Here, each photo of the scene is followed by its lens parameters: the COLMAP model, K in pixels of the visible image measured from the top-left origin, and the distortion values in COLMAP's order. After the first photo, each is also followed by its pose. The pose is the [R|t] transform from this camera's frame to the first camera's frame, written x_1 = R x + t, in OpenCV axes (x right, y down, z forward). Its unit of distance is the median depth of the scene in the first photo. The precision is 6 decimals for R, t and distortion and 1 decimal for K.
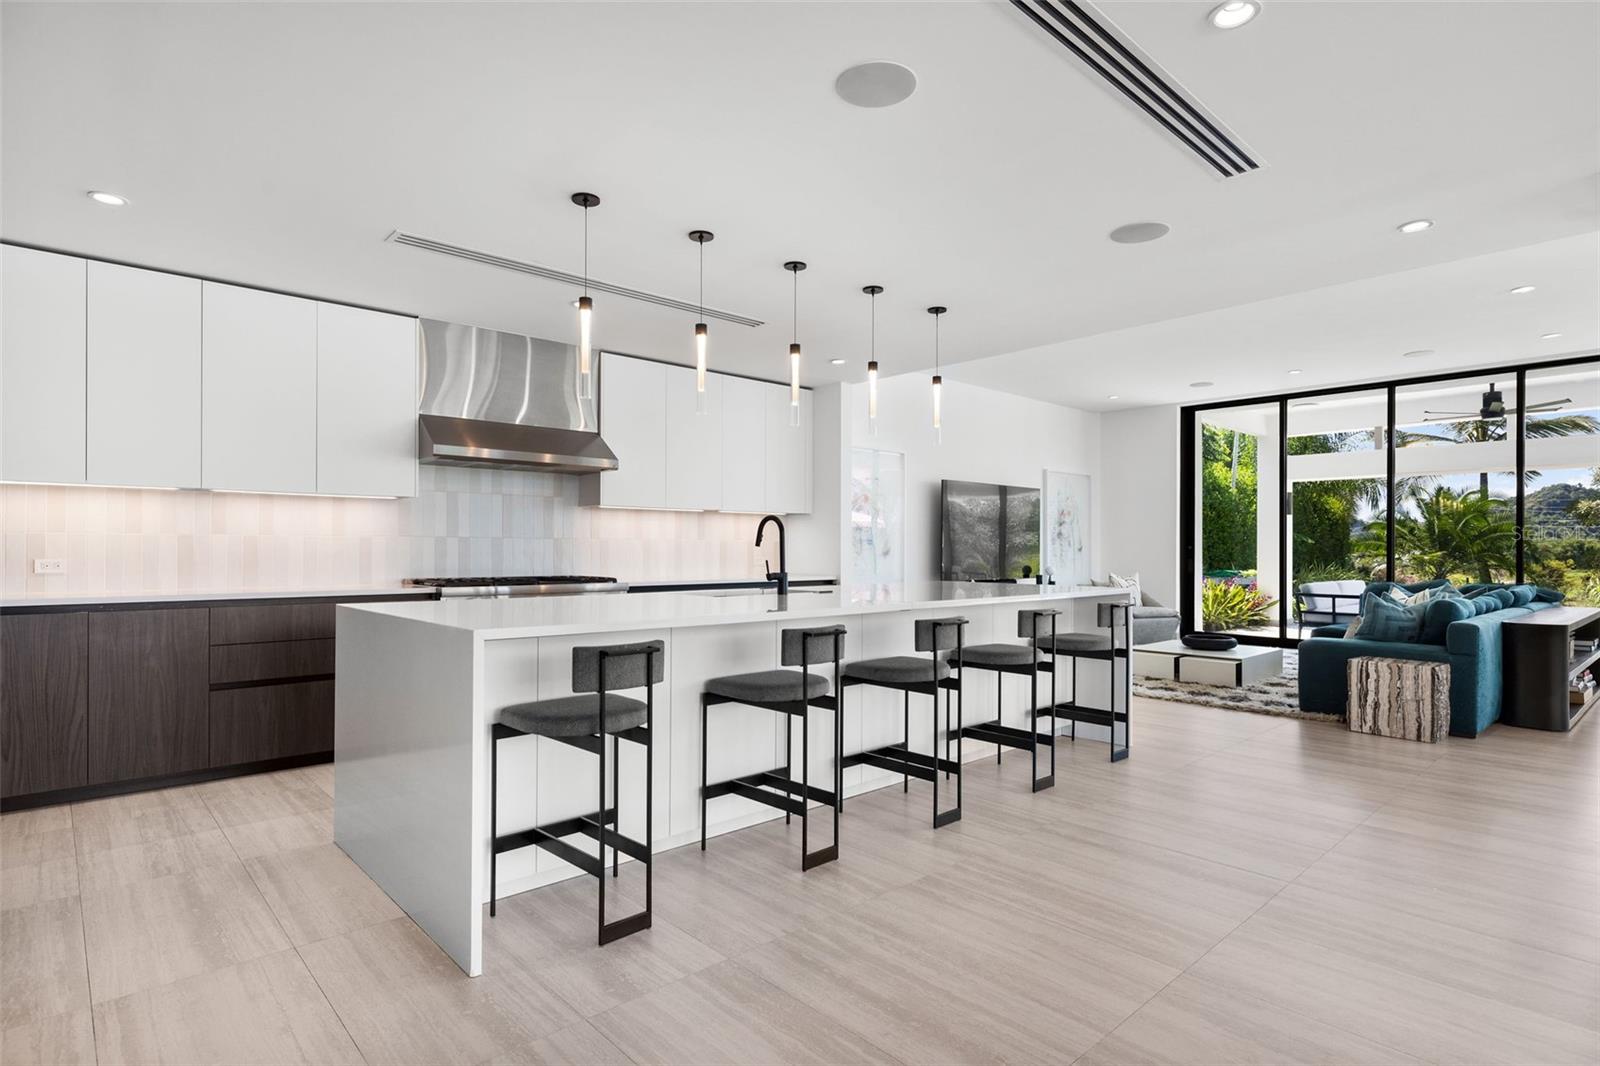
lens RADIAL K [[830.7, 0, 796.0], [0, 830.7, 552.0], [0, 0, 1]] dist [0.001379, -0.000391]
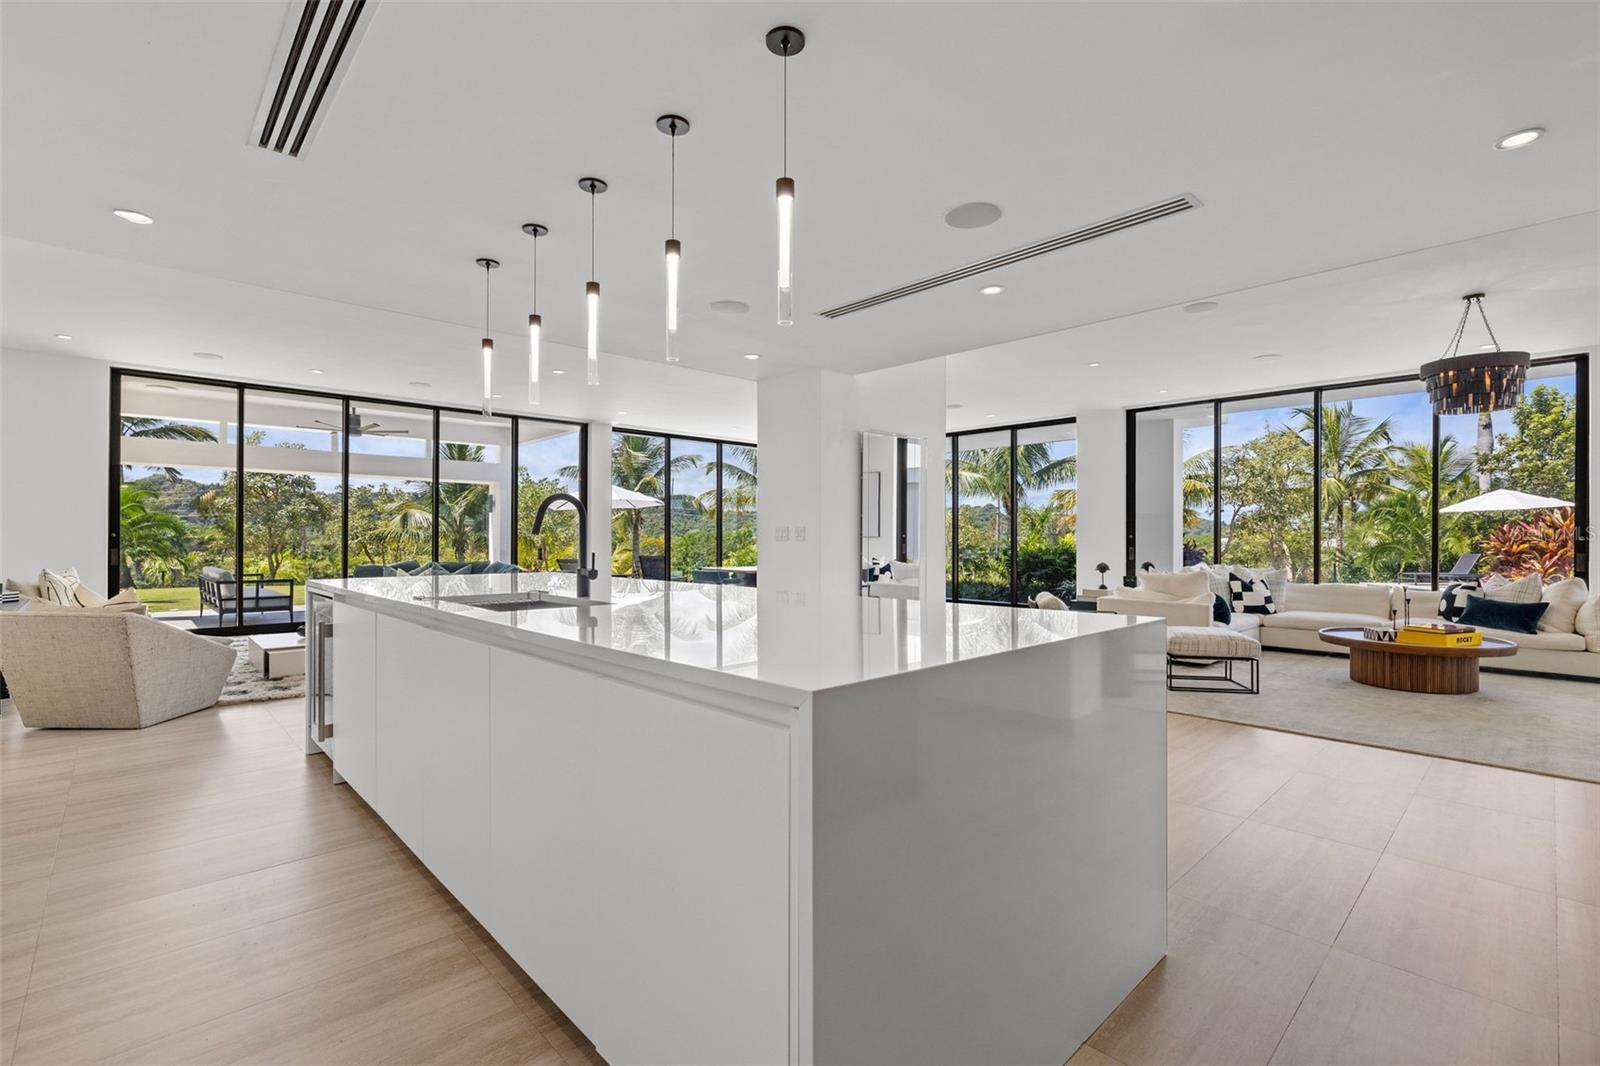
lens RADIAL K [[715.6, 0, 807.1], [0, 715.6, 537.7], [0, 0, 1]] dist [-0.002569, -0.000104]
pose [[-0.013766, -0.000650, 0.999905, -0.262414], [0.002729, 0.999996, 0.000688, -0.001359], [-0.999902, 0.002738, -0.013764, 0.308882]]
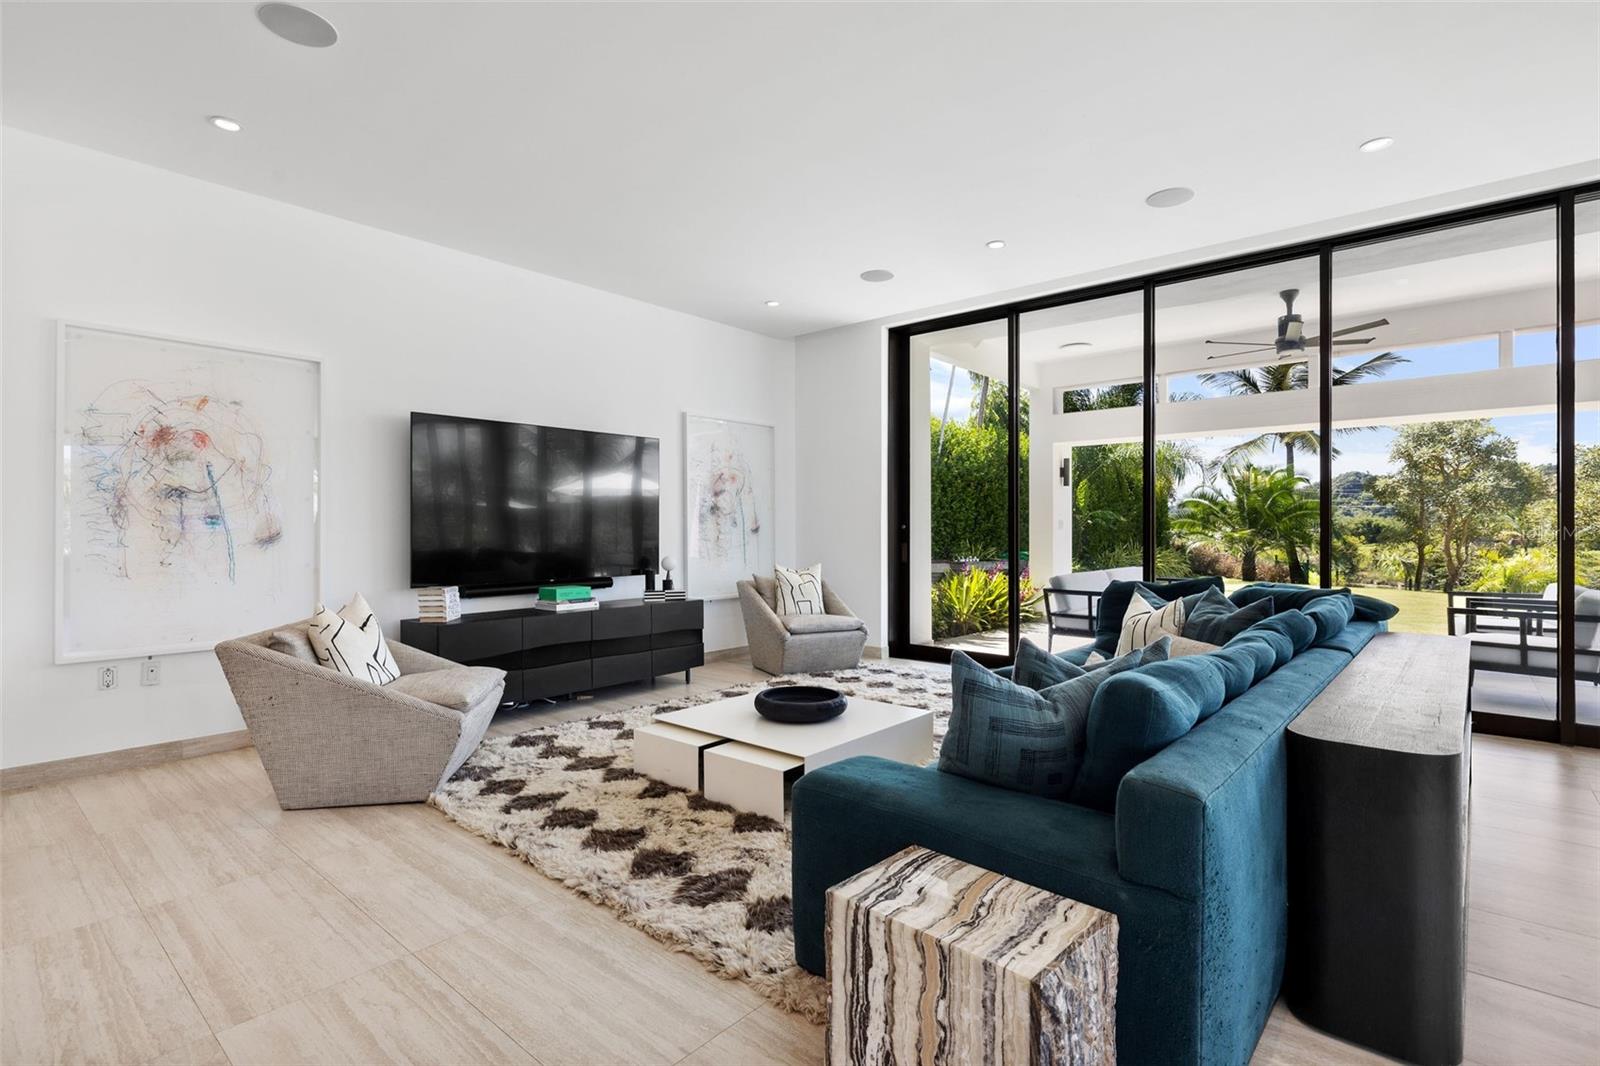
lens RADIAL K [[762.2, 0, 800.0], [0, 762.2, 533.0], [0, 0, 1]] dist [-0.003499, 0.000103]
pose [[0.993399, -0.004950, 0.114602, 0.312480], [0.004698, 0.999986, 0.002476, -0.002199], [-0.114613, -0.001921, 0.993408, 0.361046]]
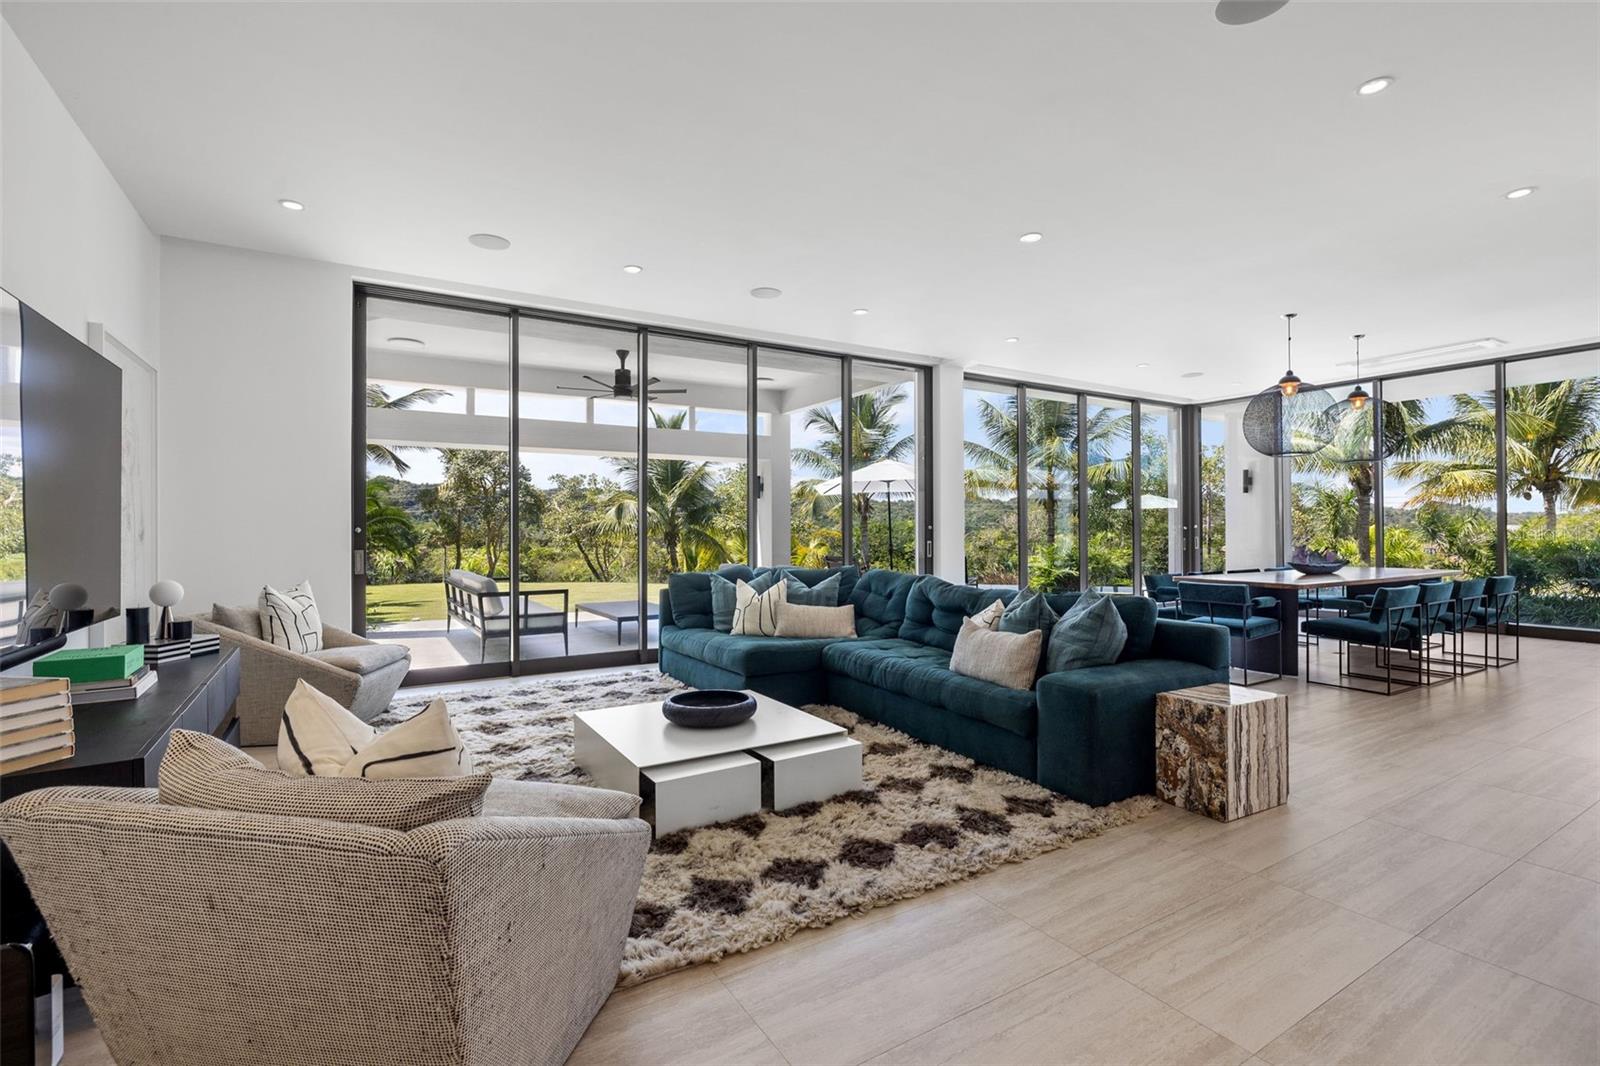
lens RADIAL K [[726.5, 0, 812.8], [0, 726.5, 530.4], [0, 0, 1]] dist [-0.002362, -0.000212]
pose [[0.187261, -0.003363, 0.982305, 0.038478], [0.009332, 0.999955, 0.001644, -0.003283], [-0.982266, 0.008859, 0.187284, 0.601420]]
